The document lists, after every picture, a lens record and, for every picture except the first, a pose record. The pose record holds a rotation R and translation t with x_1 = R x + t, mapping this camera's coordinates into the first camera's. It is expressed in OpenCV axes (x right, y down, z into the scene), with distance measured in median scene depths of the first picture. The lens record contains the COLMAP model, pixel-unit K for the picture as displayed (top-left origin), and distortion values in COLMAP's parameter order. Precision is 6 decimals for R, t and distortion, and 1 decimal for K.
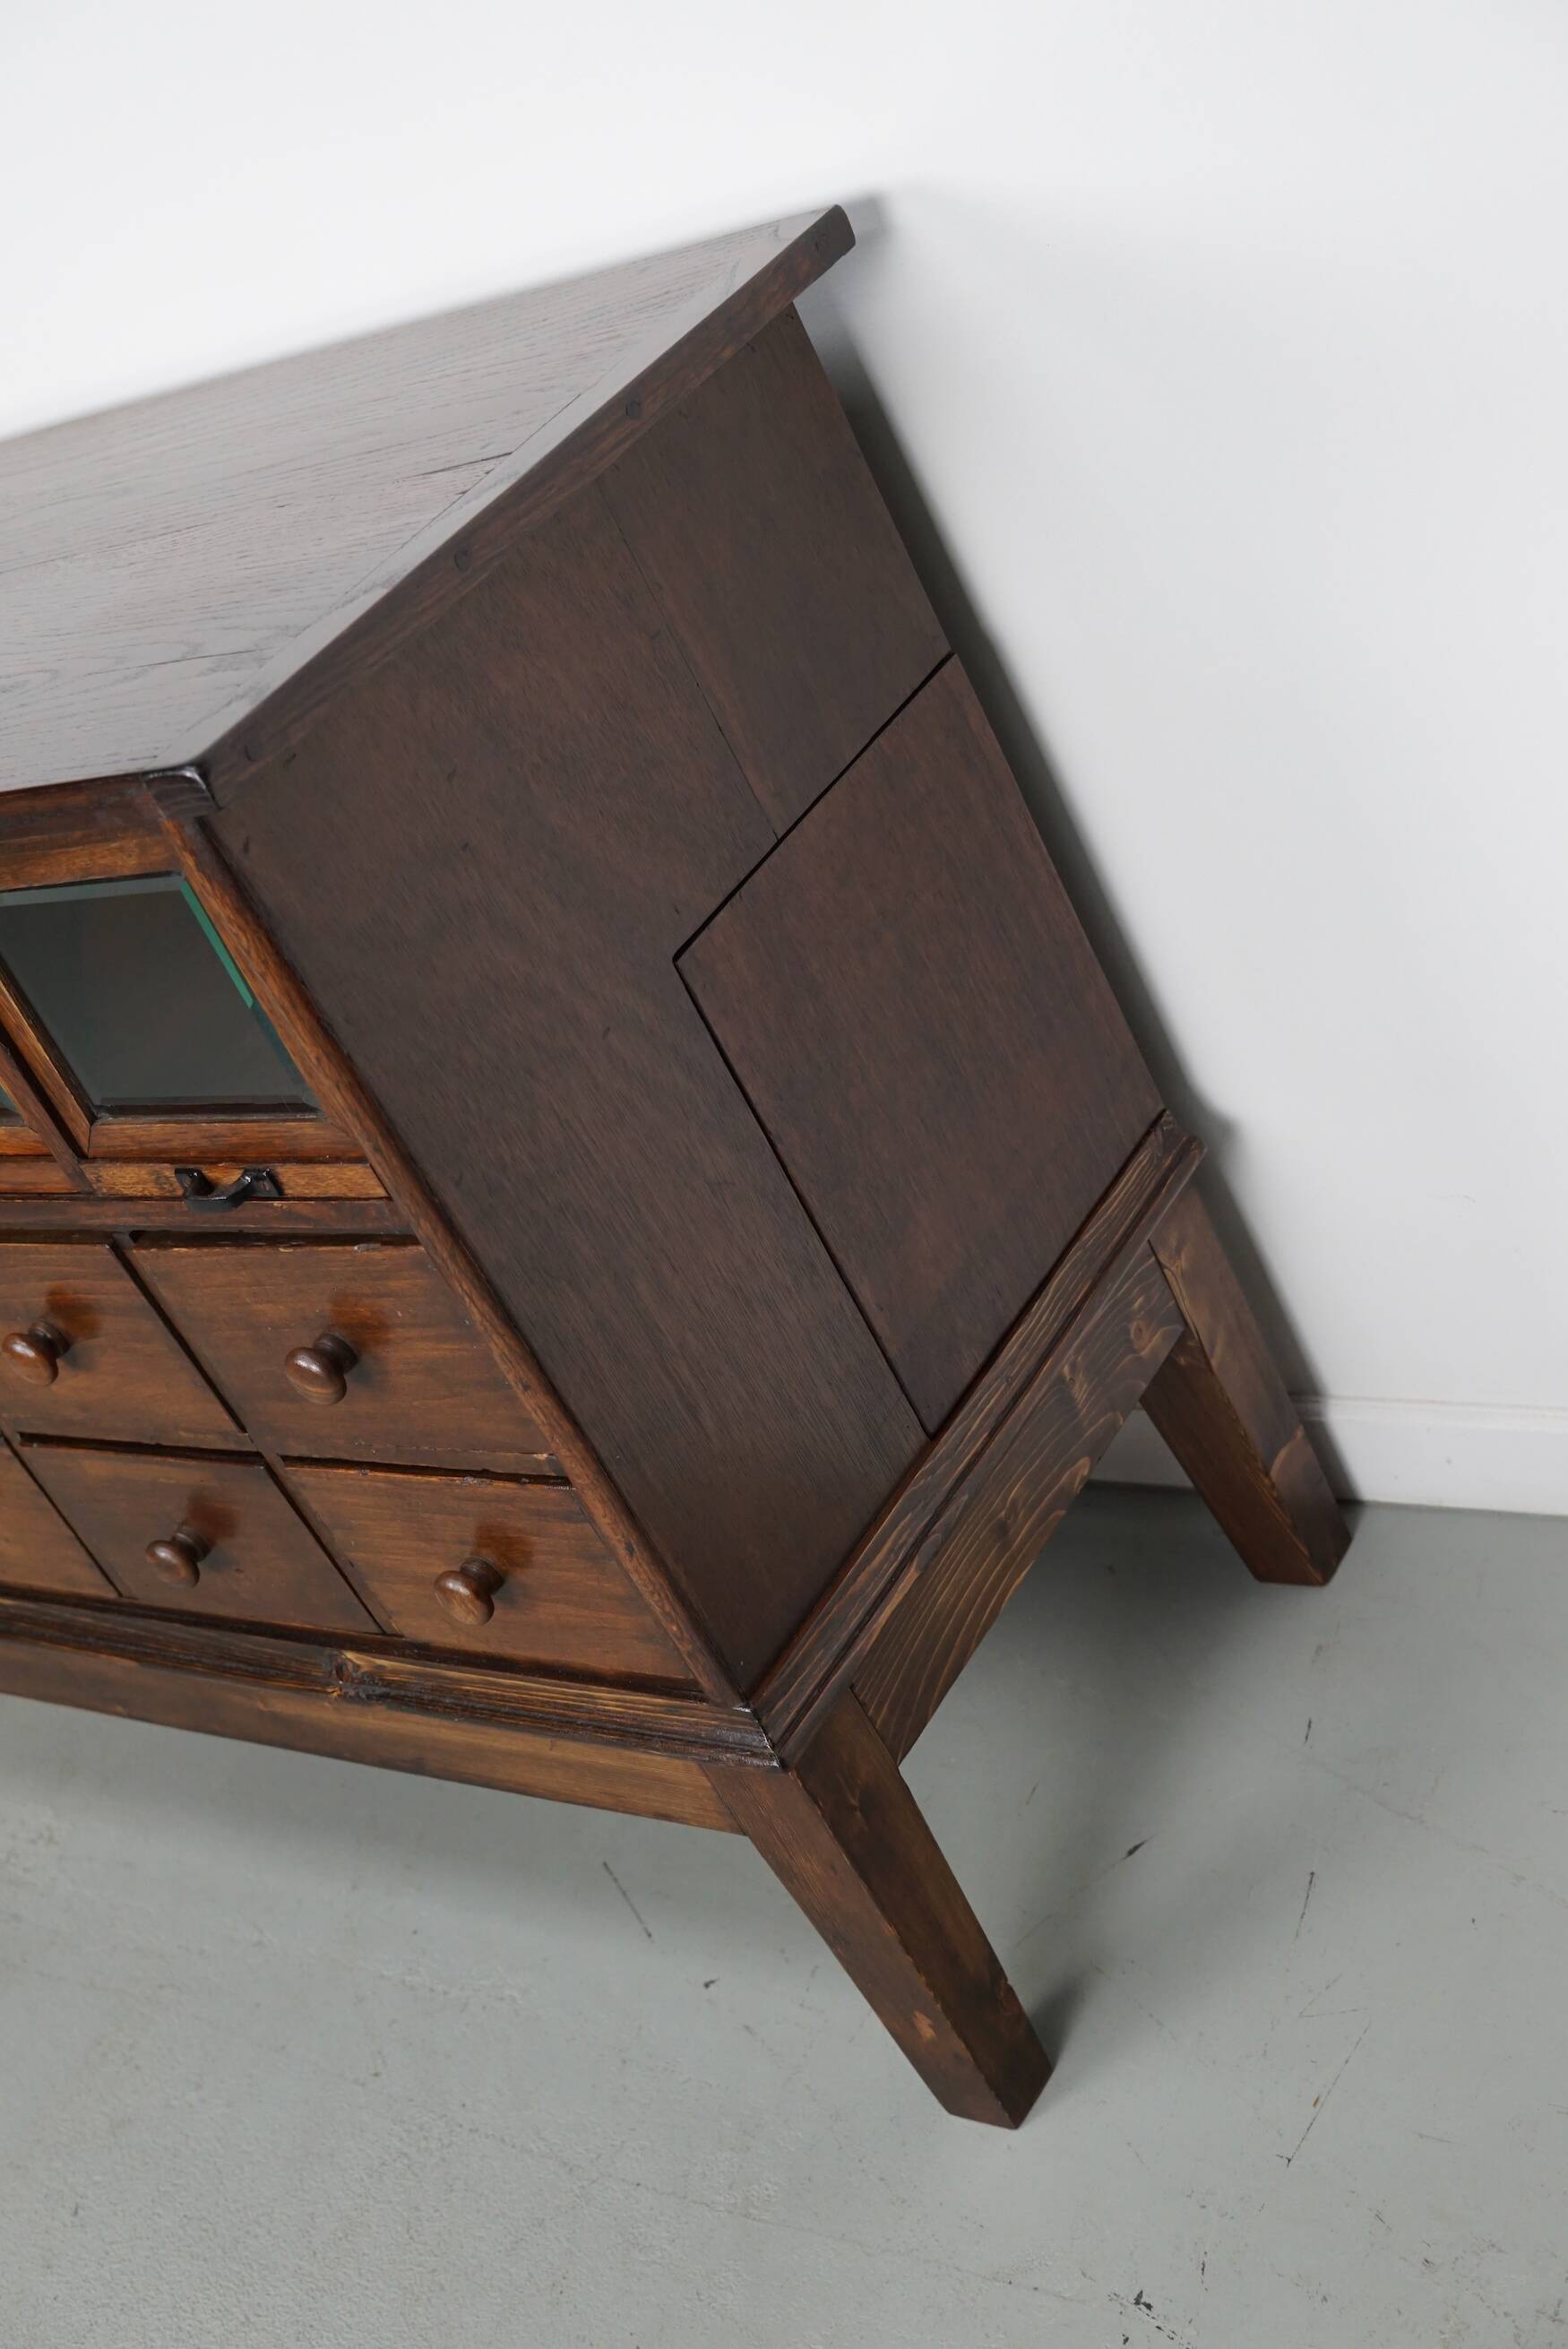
lens RADIAL K [[3043.7, 0, 784.0], [0, 3043.7, 1174.5], [0, 0, 1]] dist [-0.148678, 0.312746]
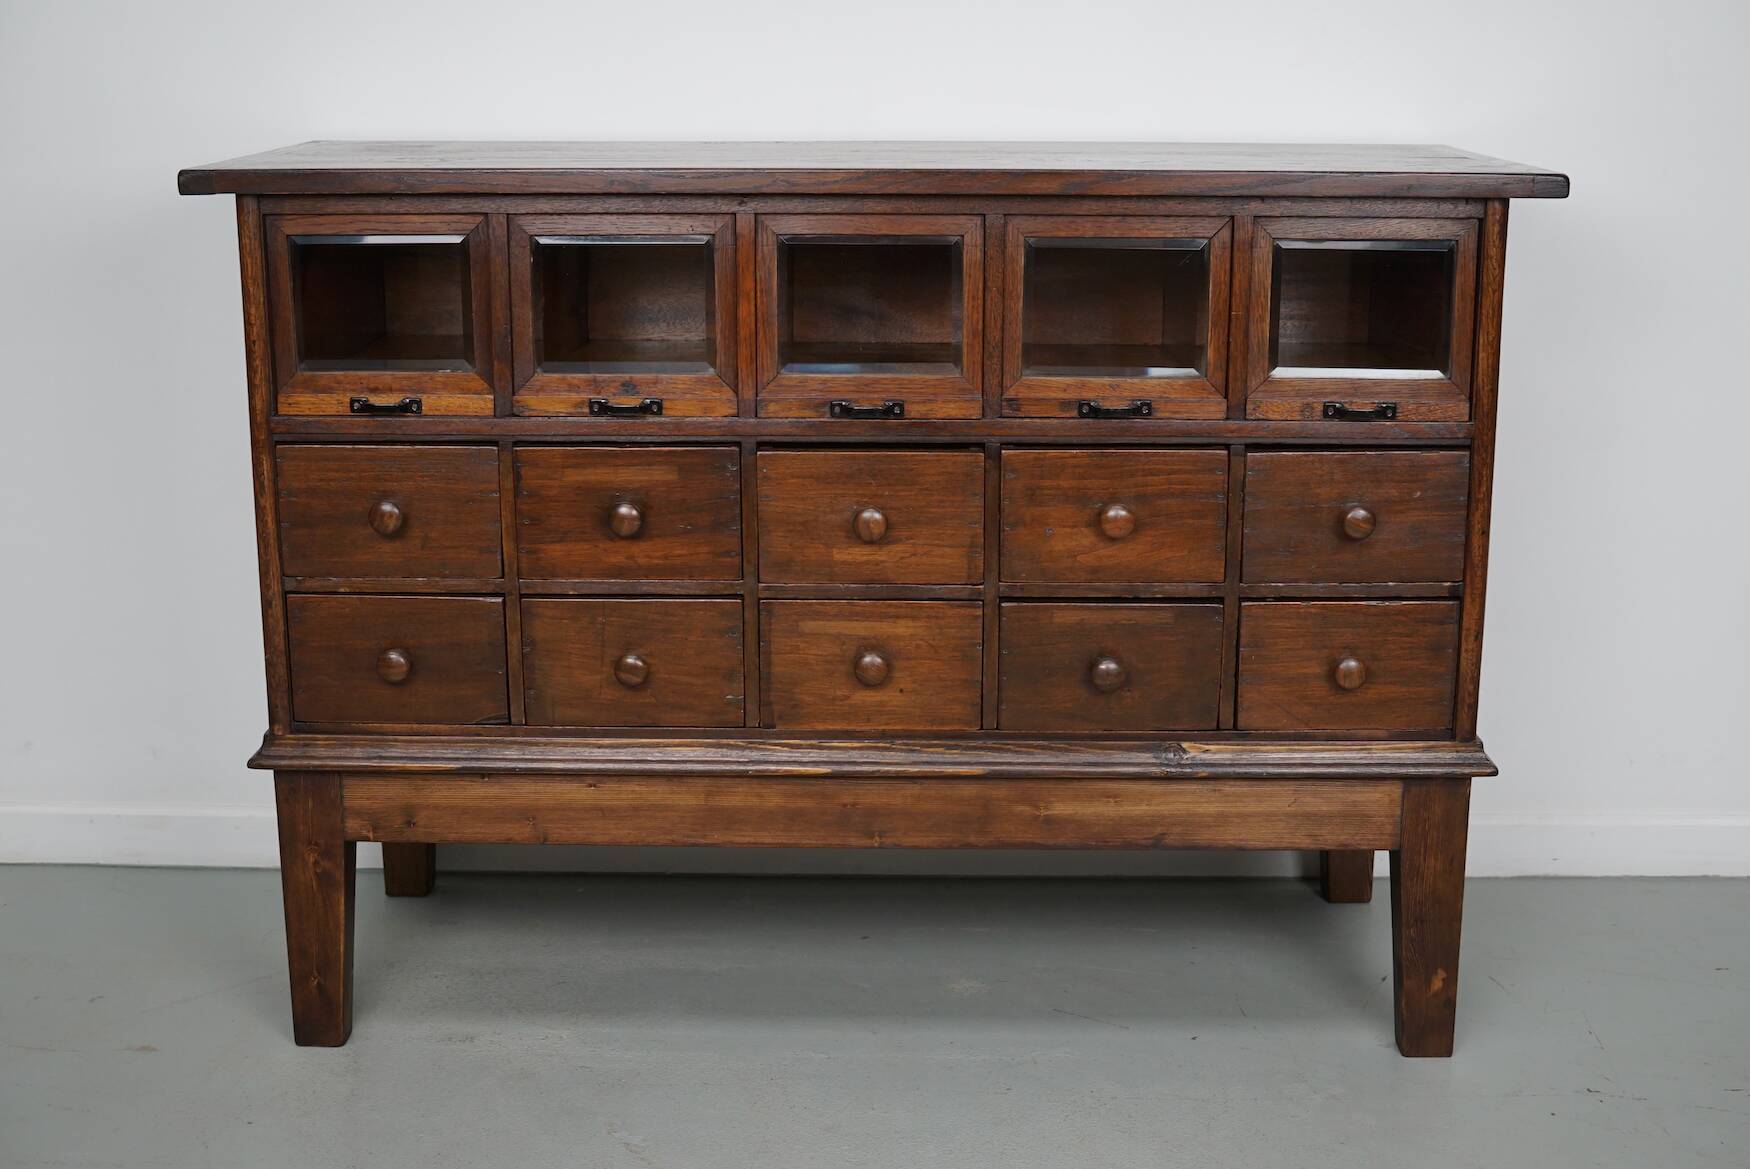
lens RADIAL K [[2267.8, 0, 875.3], [0, 2267.8, 593.5], [0, 0, 1]] dist [-0.148678, 0.312746]
pose [[0.760031, 0.278529, 0.587175, -1.142137], [-0.011506, 0.909129, -0.416356, 0.664943], [-0.649785, 0.309688, 0.694171, 0.172402]]
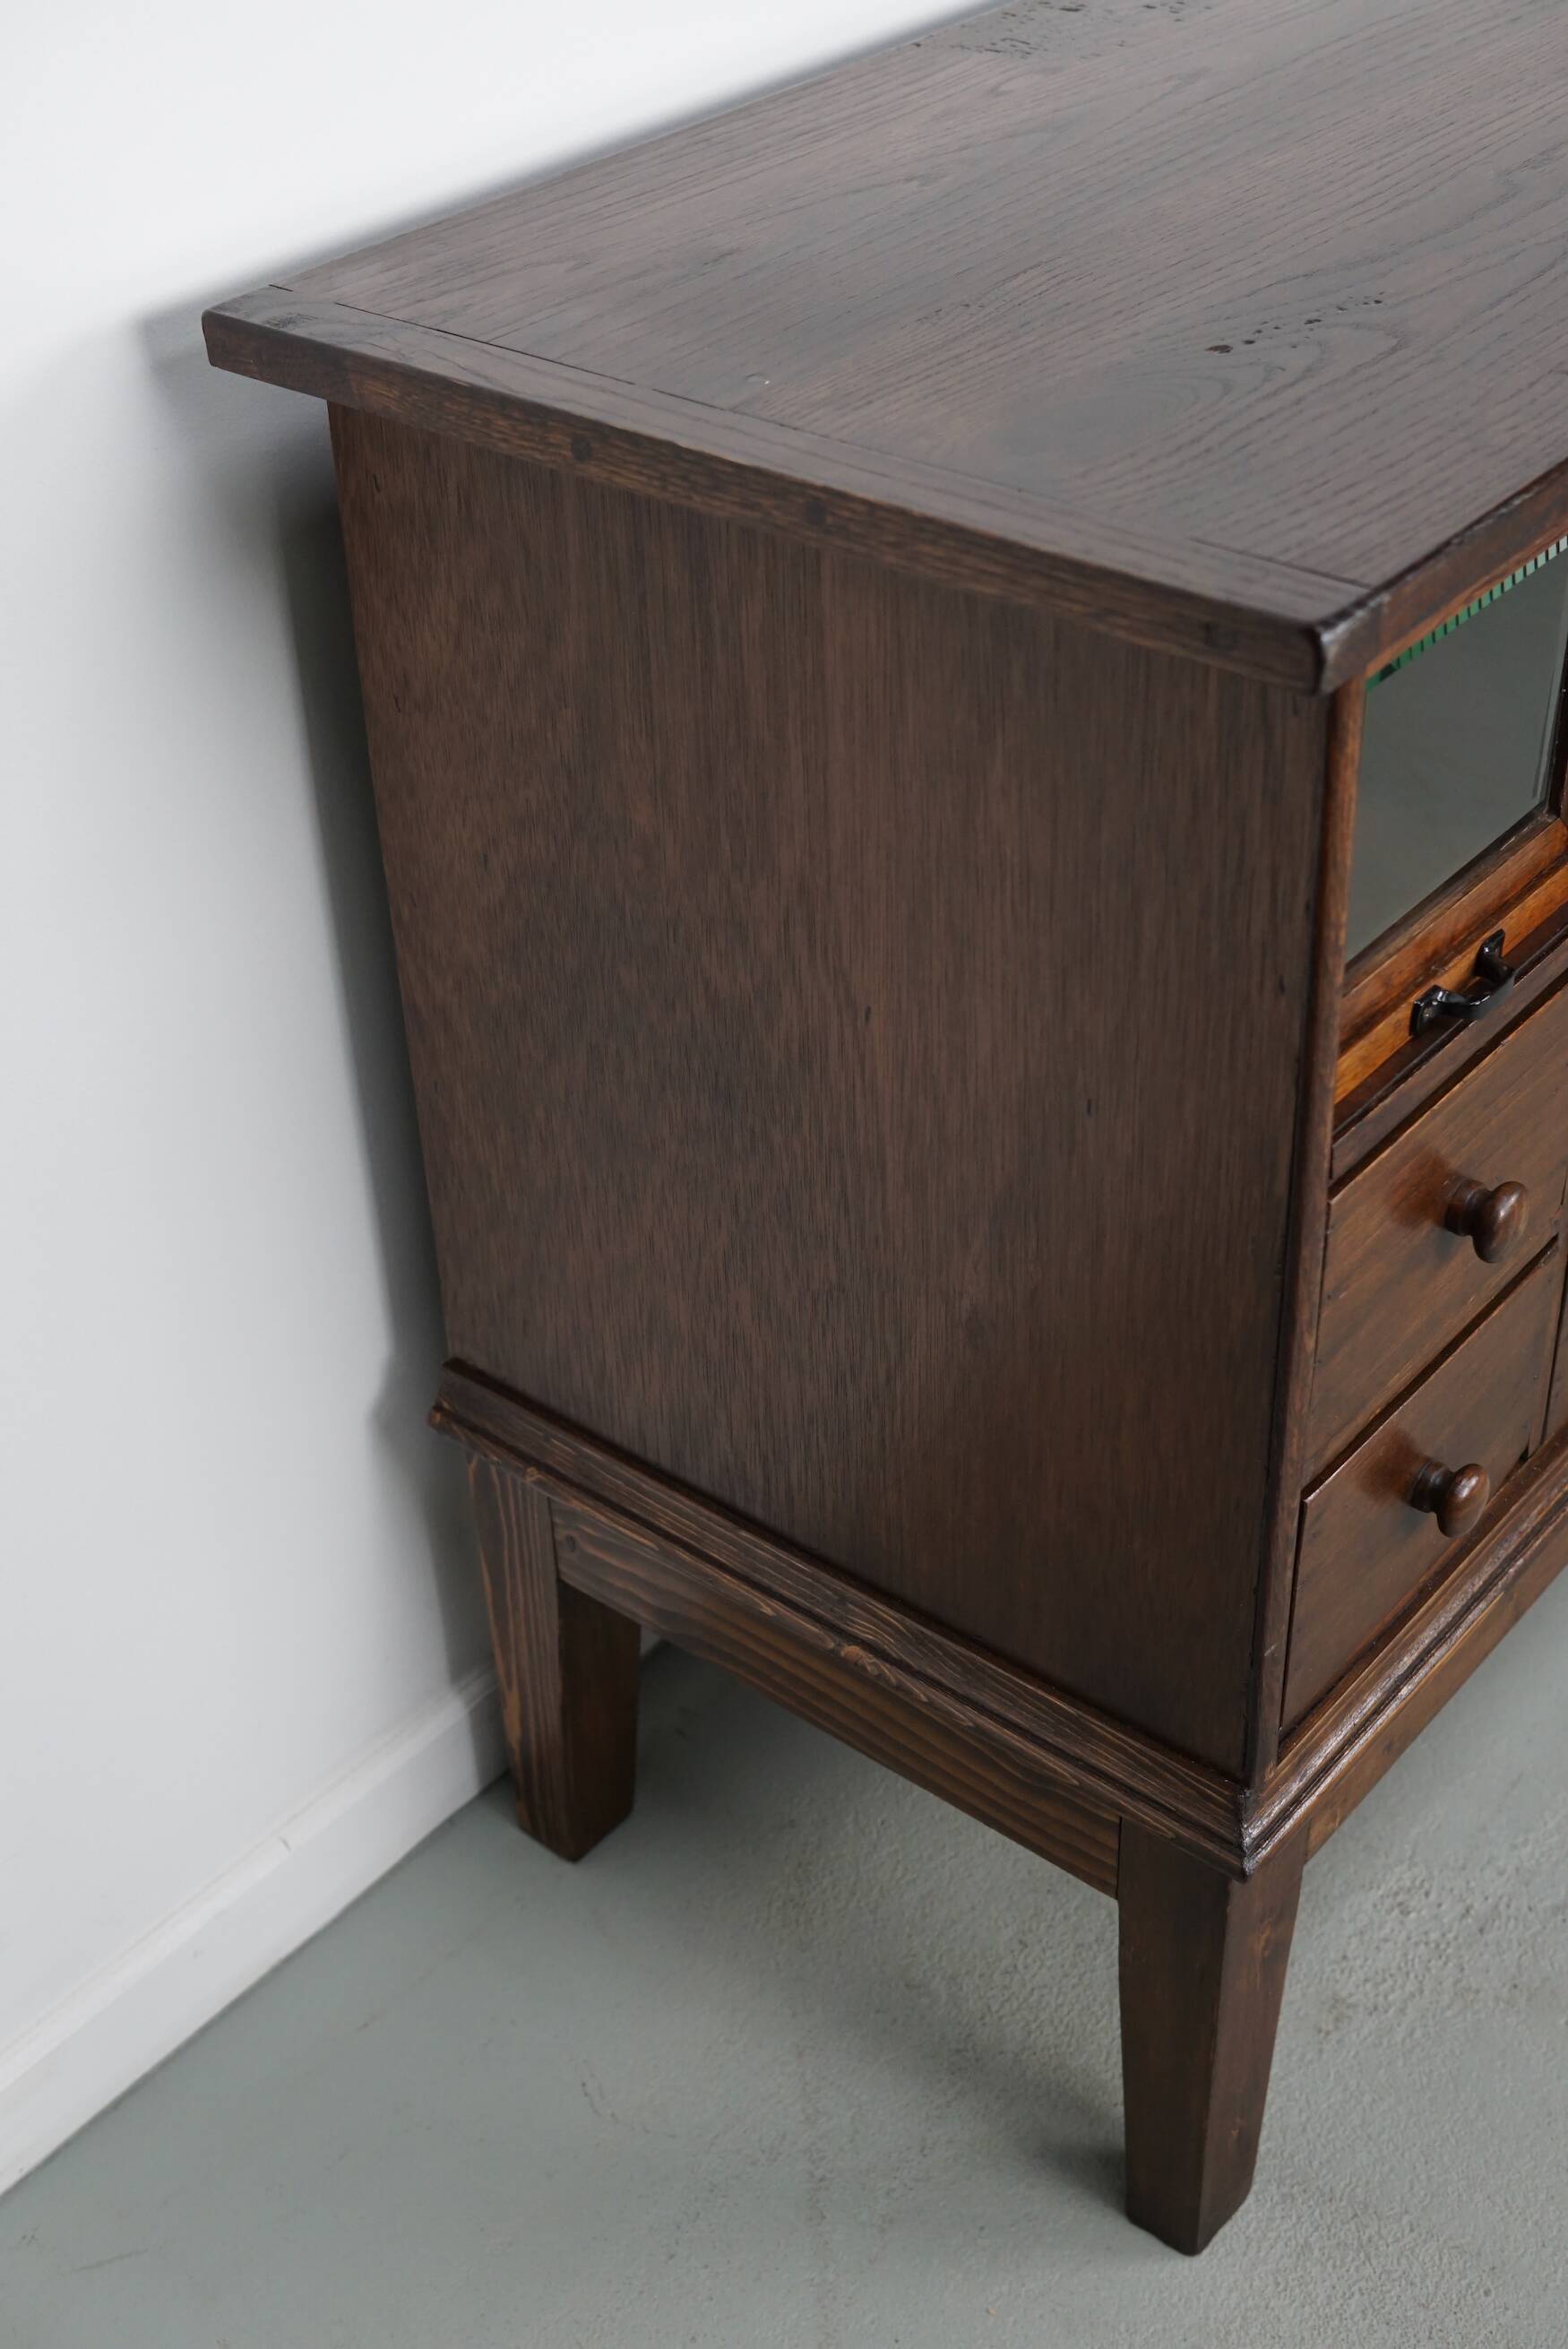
lens RADIAL K [[3043.7, 0, 784.0], [0, 3043.7, 1174.5], [0, 0, 1]] dist [-0.148678, 0.312746]
pose [[0.103067, -0.197589, 0.974852, -1.337774], [0.513719, 0.849815, 0.117933, -0.130222], [-0.851746, 0.488644, 0.189093, 1.295364]]
